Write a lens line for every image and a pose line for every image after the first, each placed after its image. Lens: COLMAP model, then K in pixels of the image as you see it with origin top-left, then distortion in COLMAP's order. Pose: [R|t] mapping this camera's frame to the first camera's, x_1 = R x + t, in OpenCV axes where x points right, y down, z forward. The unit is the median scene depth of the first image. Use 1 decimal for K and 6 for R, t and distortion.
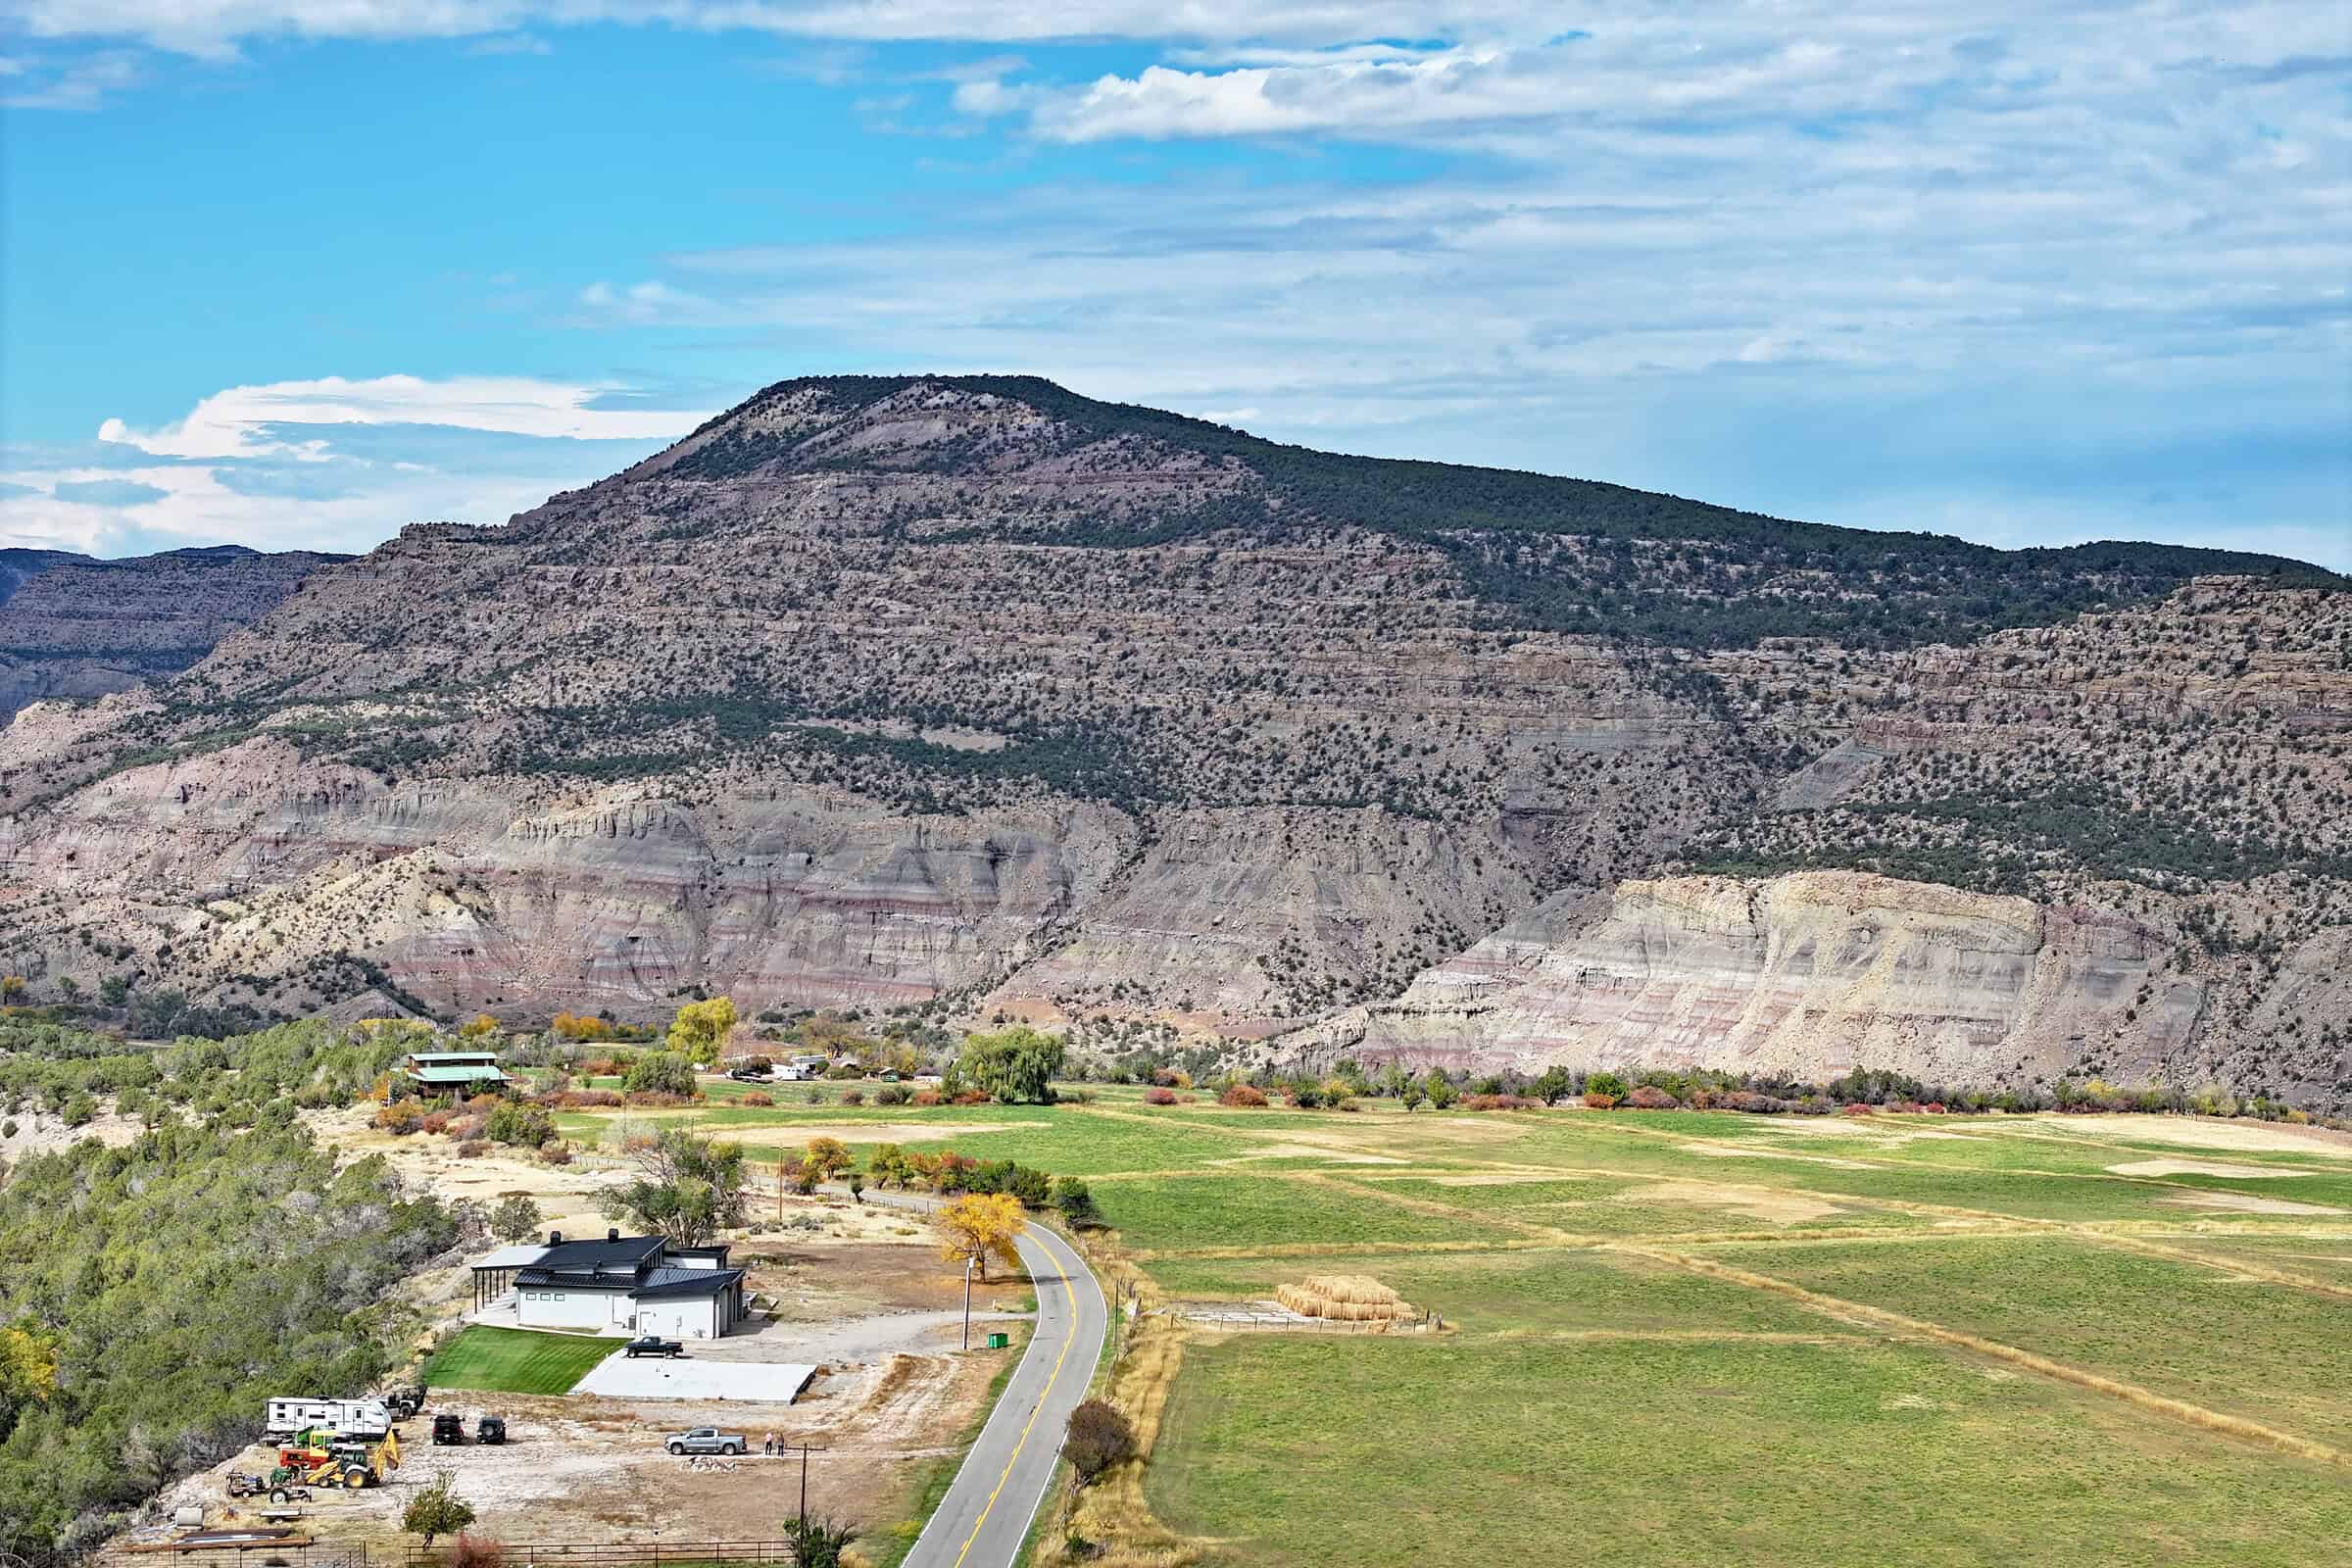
lens RADIAL K [[4730.6, 0, 1135.3], [0, 4730.6, 894.2], [0, 0, 1]] dist [-0.122161, 0.000000]
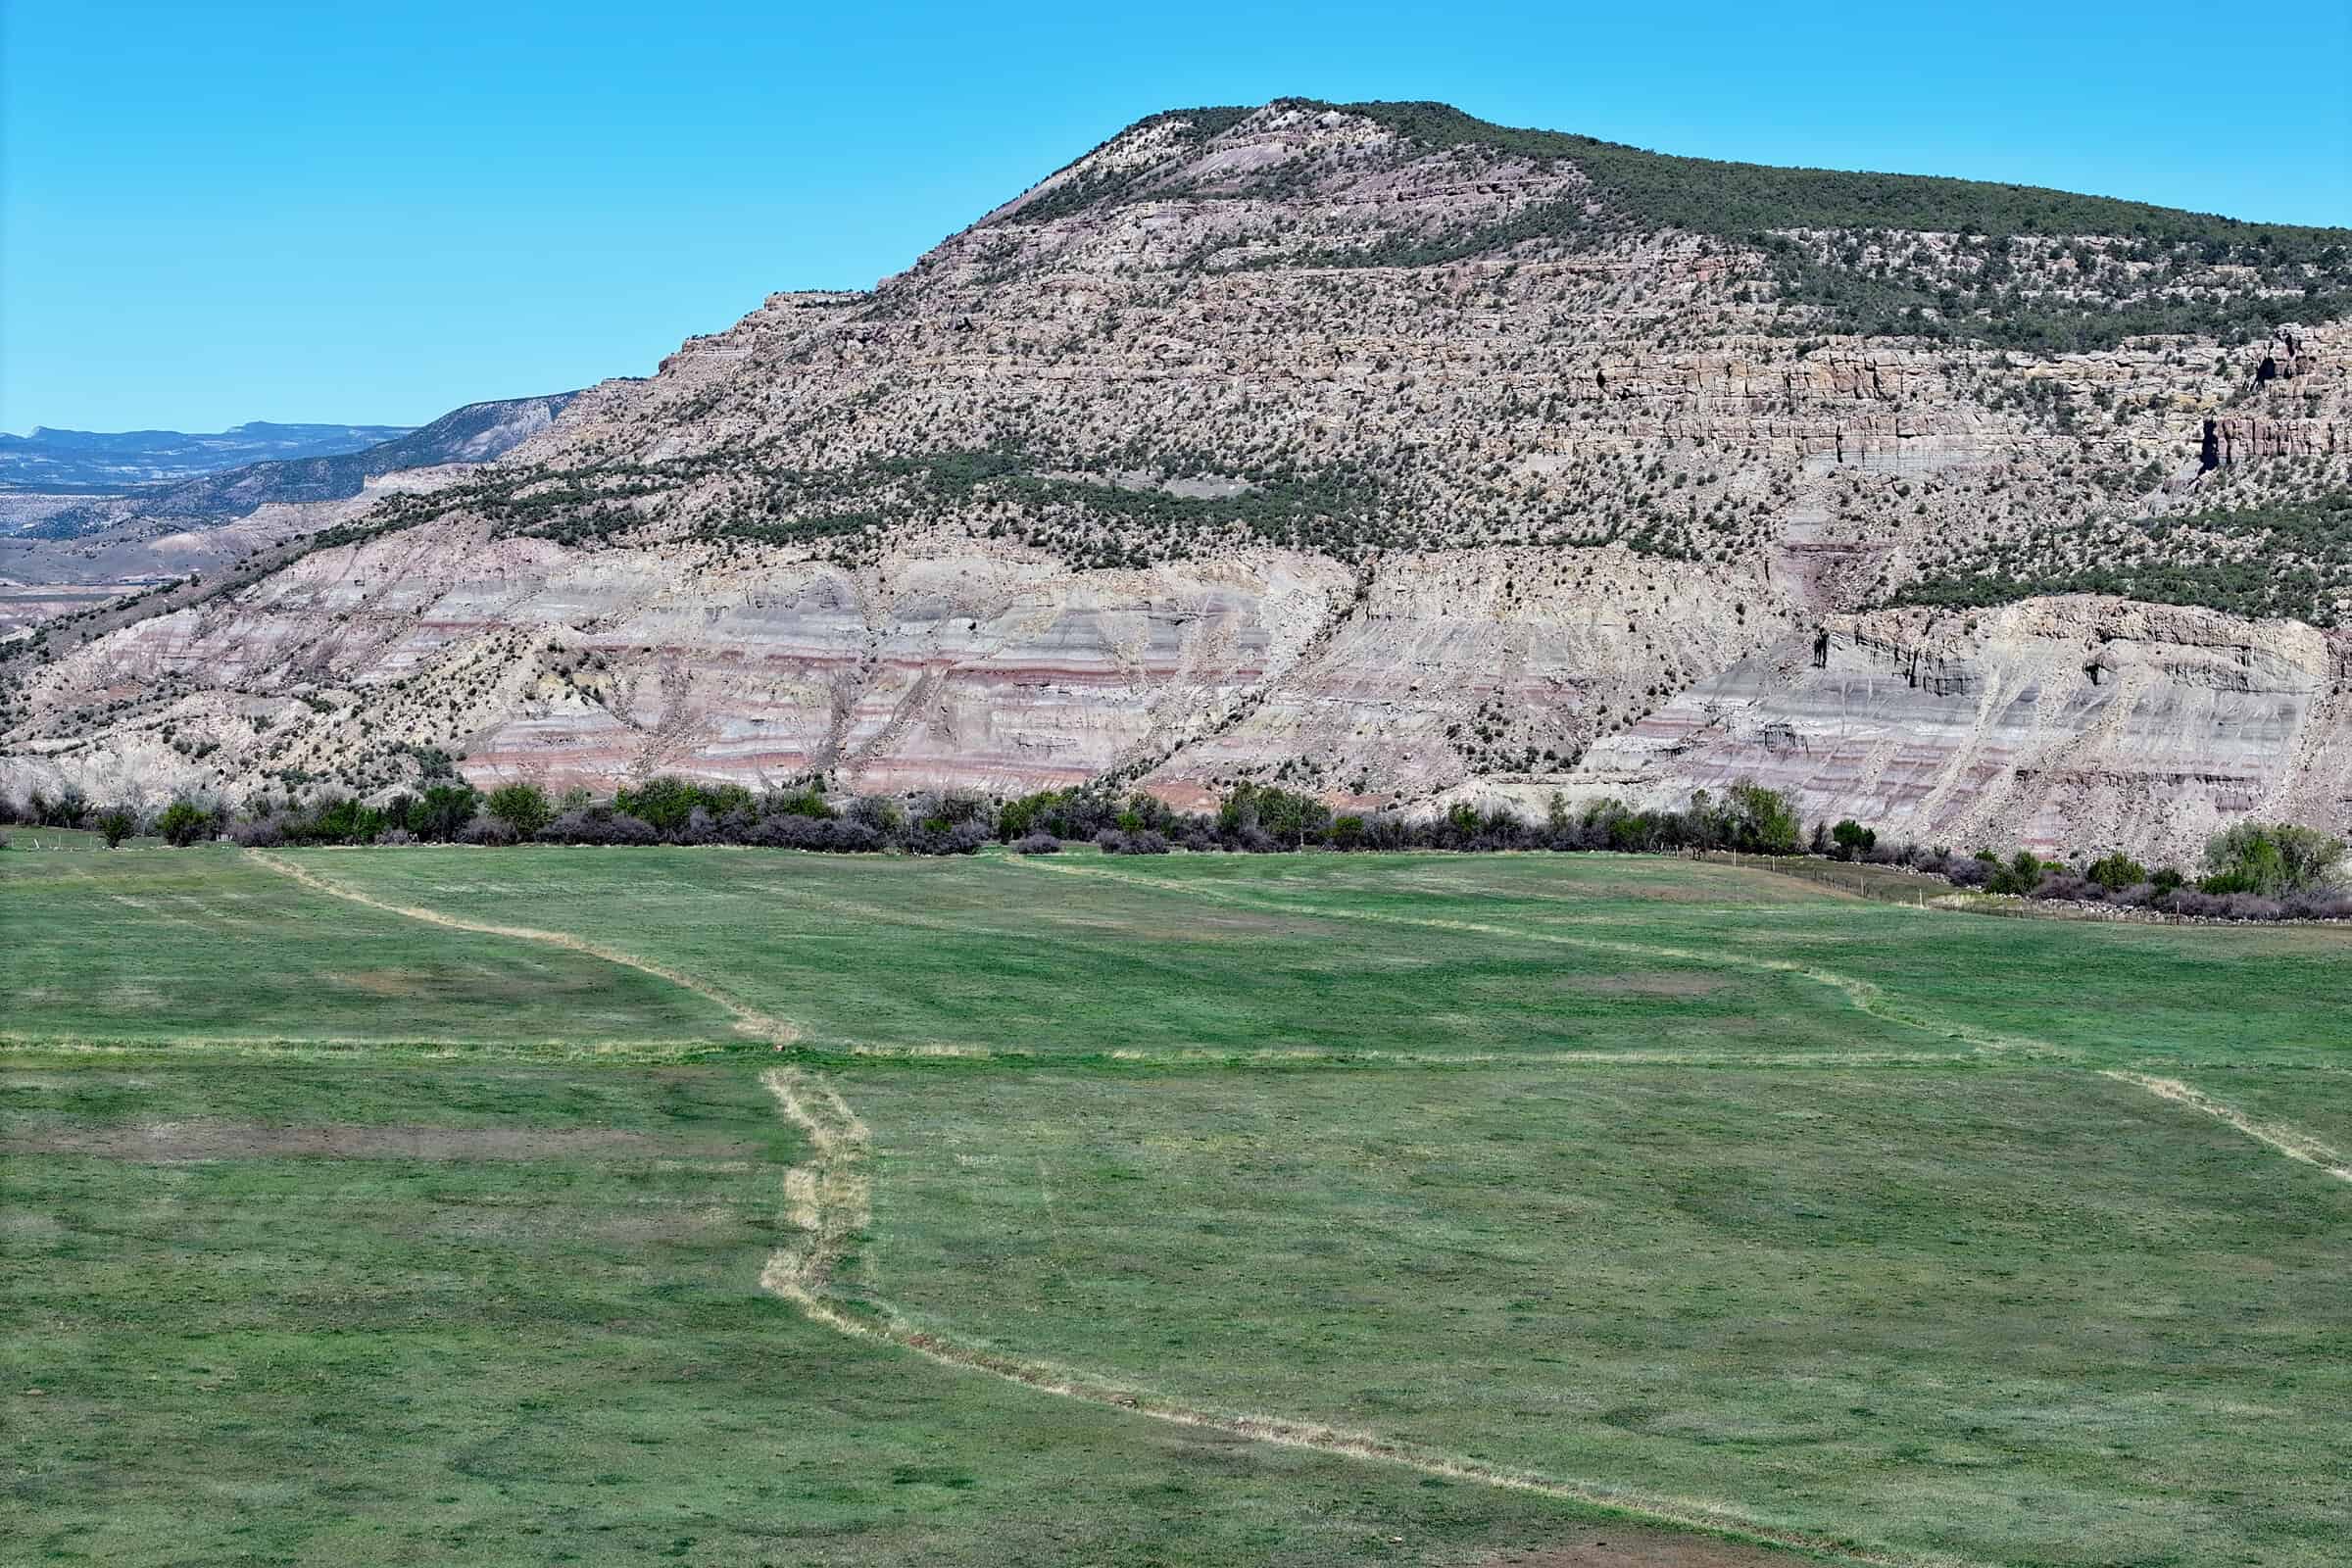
lens RADIAL K [[4730.6, 0, 1167.3], [0, 4730.6, 773.1], [0, 0, 1]] dist [-0.122161, 0.000000]
pose [[0.987742, -0.016603, -0.155210, 0.093162], [0.018264, 0.999790, 0.009283, 0.011383], [0.155023, -0.012004, 0.987838, 0.157248]]
